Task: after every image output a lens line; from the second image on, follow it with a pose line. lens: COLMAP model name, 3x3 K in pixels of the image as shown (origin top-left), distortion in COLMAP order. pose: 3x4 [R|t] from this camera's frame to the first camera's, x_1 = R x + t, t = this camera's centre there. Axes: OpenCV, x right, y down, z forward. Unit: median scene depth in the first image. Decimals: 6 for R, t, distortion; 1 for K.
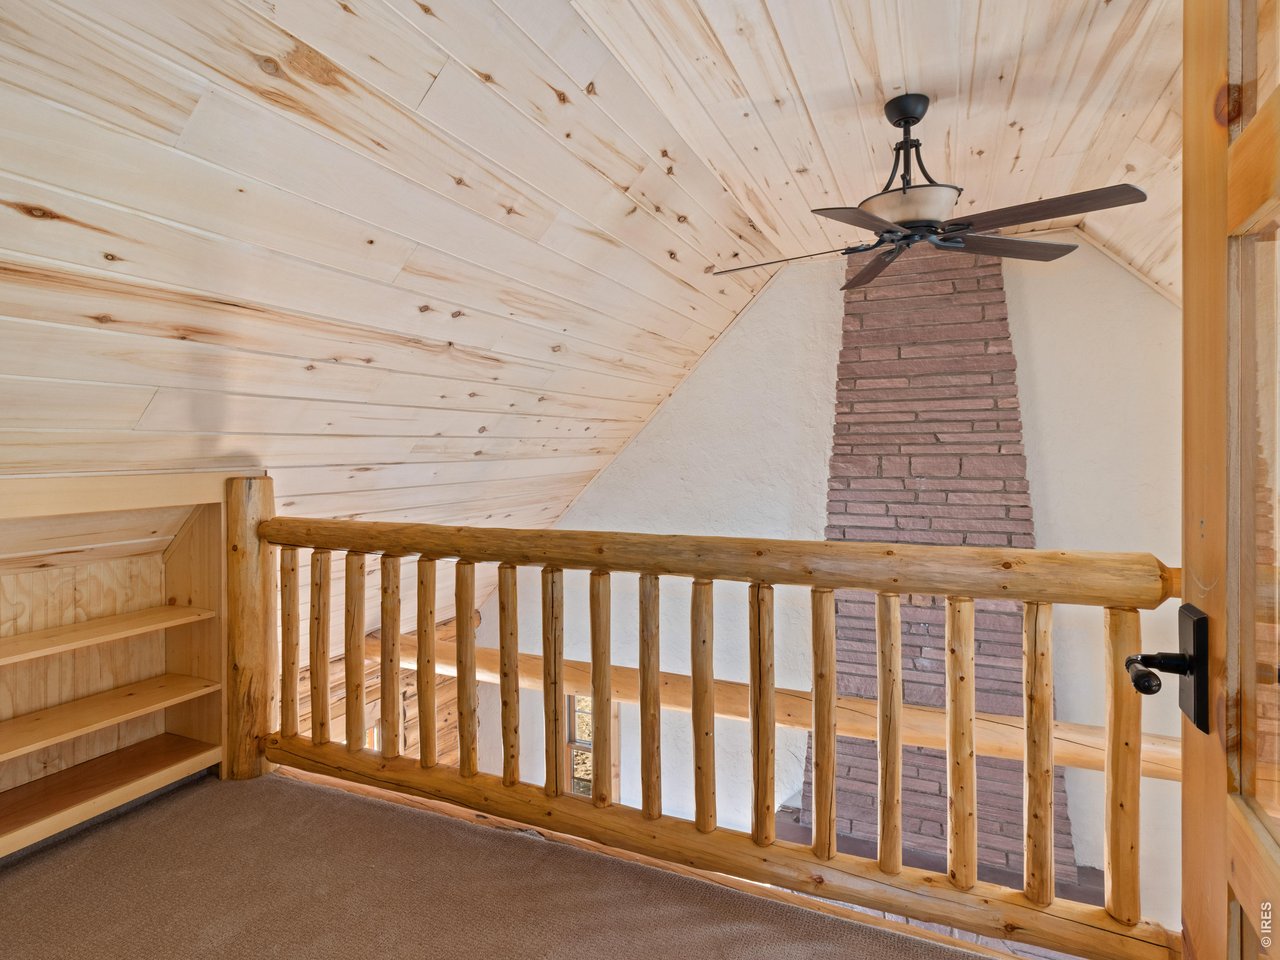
lens RADIAL K [[682.9, 0, 639.5], [0, 682.9, 464.7], [0, 0, 1]] dist [-0.000610, 0.000007]
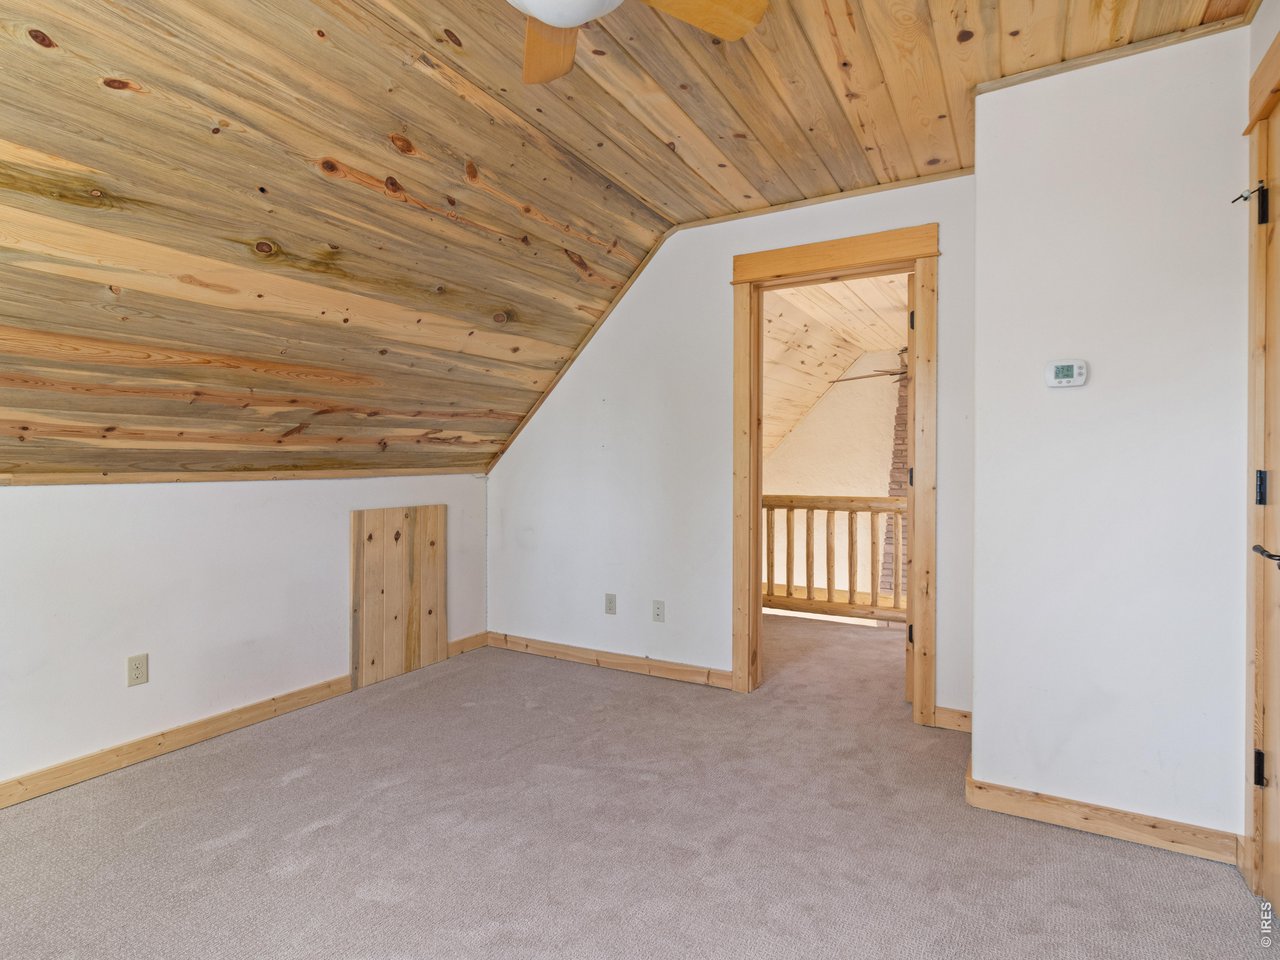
lens RADIAL K [[682.9, 0, 639.5], [0, 682.9, 464.7], [0, 0, 1]] dist [-0.000610, 0.000007]
pose [[0.994021, 0.012331, -0.108487, -0.357847], [-0.014466, 0.999716, -0.018915, 0.039205], [0.108223, 0.020372, 0.993918, -1.730975]]
